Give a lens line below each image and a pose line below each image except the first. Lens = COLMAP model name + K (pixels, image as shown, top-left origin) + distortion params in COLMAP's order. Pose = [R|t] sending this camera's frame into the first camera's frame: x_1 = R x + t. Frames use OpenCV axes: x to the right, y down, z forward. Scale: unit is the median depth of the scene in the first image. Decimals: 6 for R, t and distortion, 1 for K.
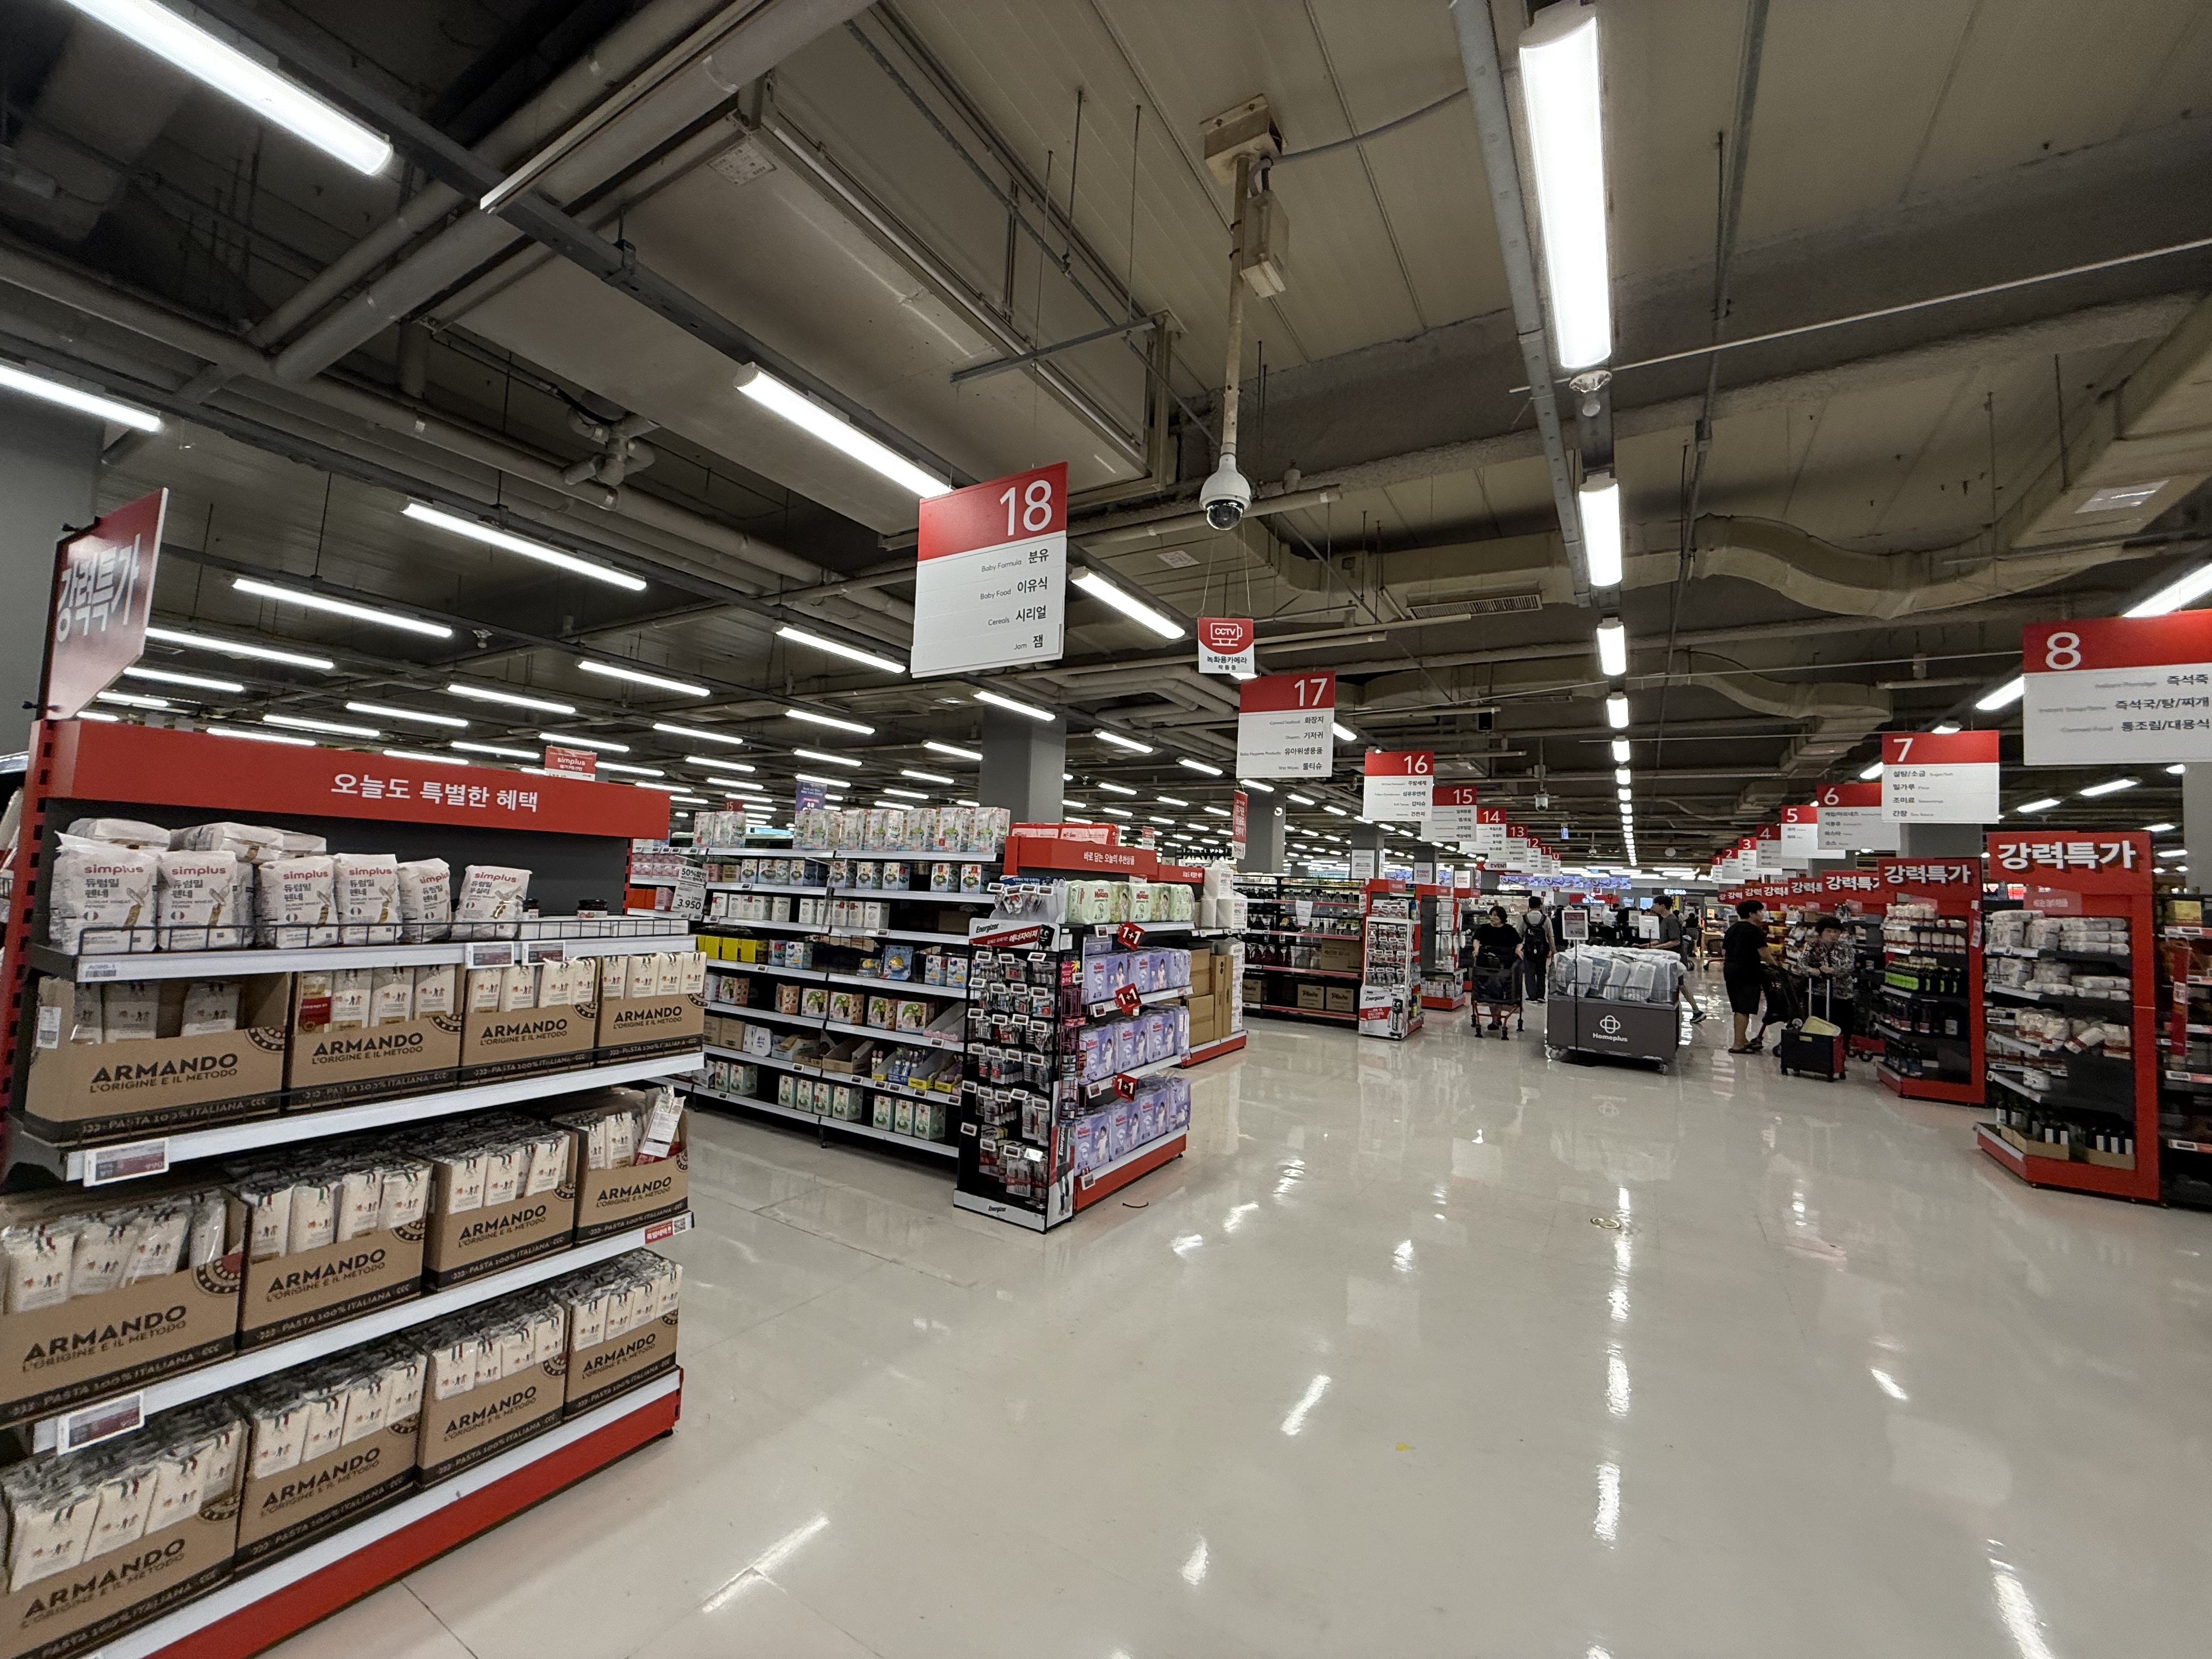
lens RADIAL K [[889.8, 0, 1108.0], [0, 889.8, 842.9], [0, 0, 1]] dist [-0.000727, 0.003695]
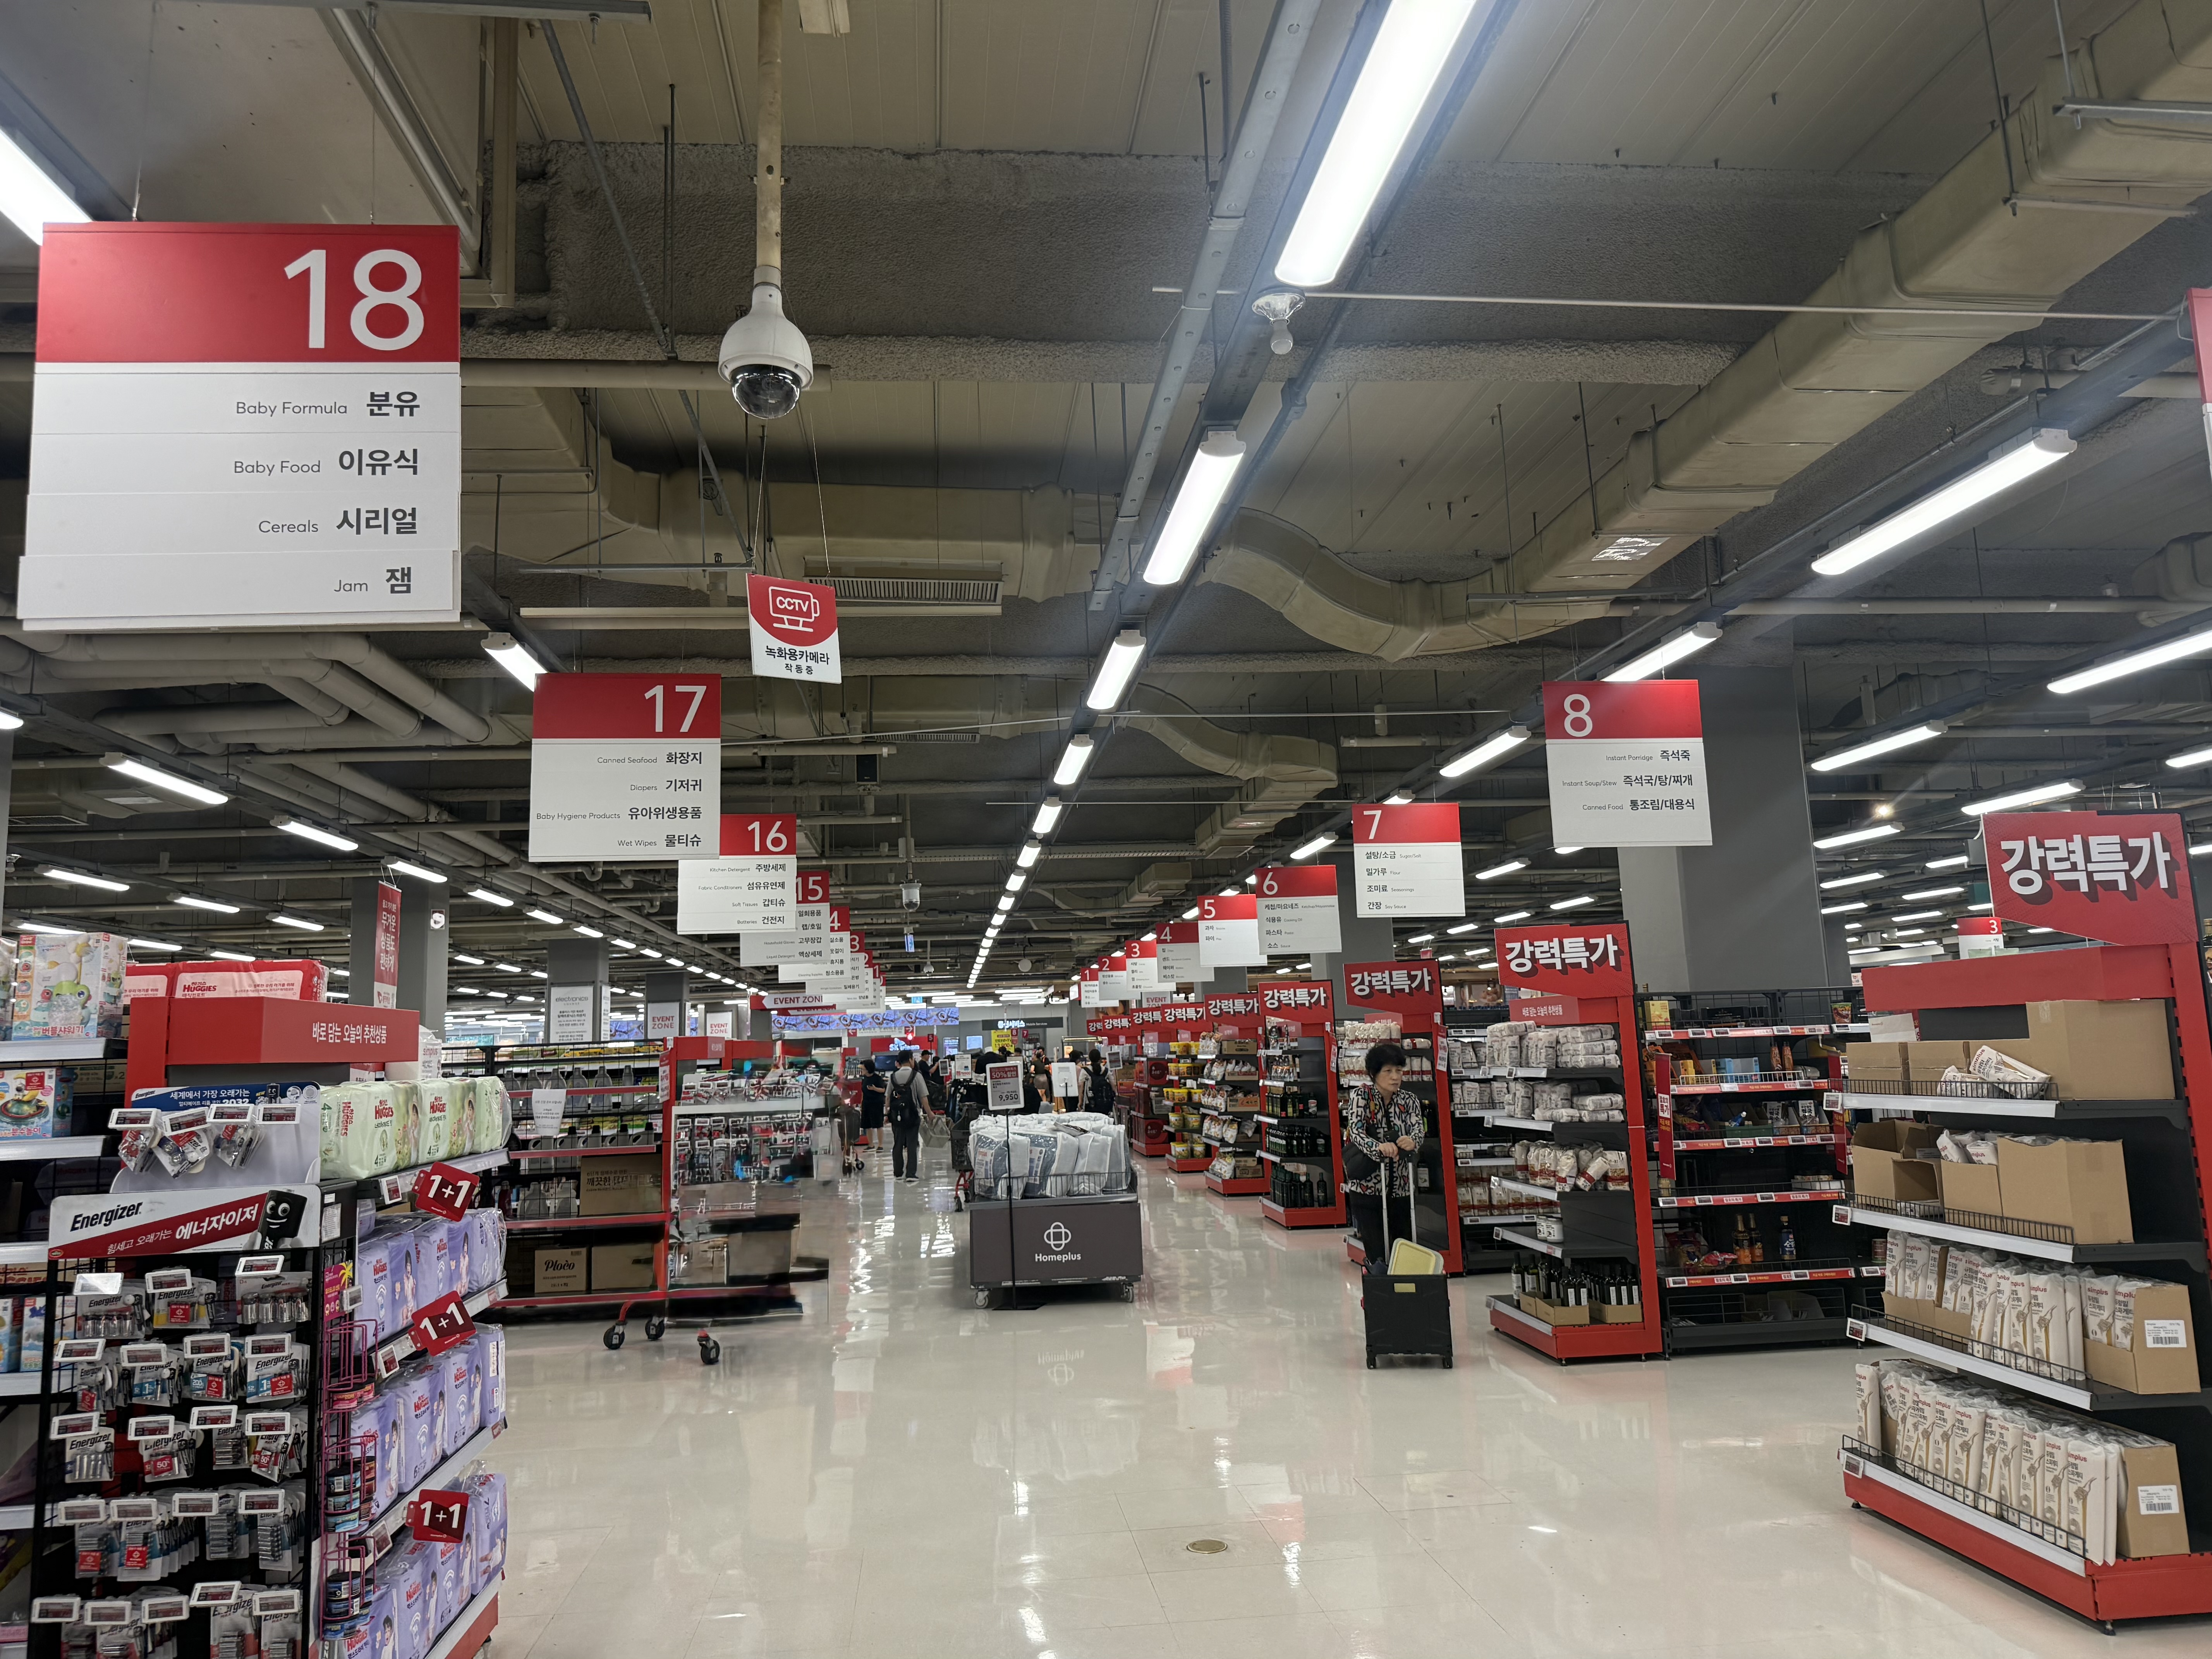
lens RADIAL K [[1551.1, 0, 1106.0], [0, 1551.1, 829.5], [0, 0, 1]] dist [0.103705, -0.125656]
pose [[0.800007, 0.012023, 0.599870, -0.160983], [0.041242, 0.996332, -0.074972, -0.009615], [-0.598572, 0.084718, 0.796577, 0.068494]]
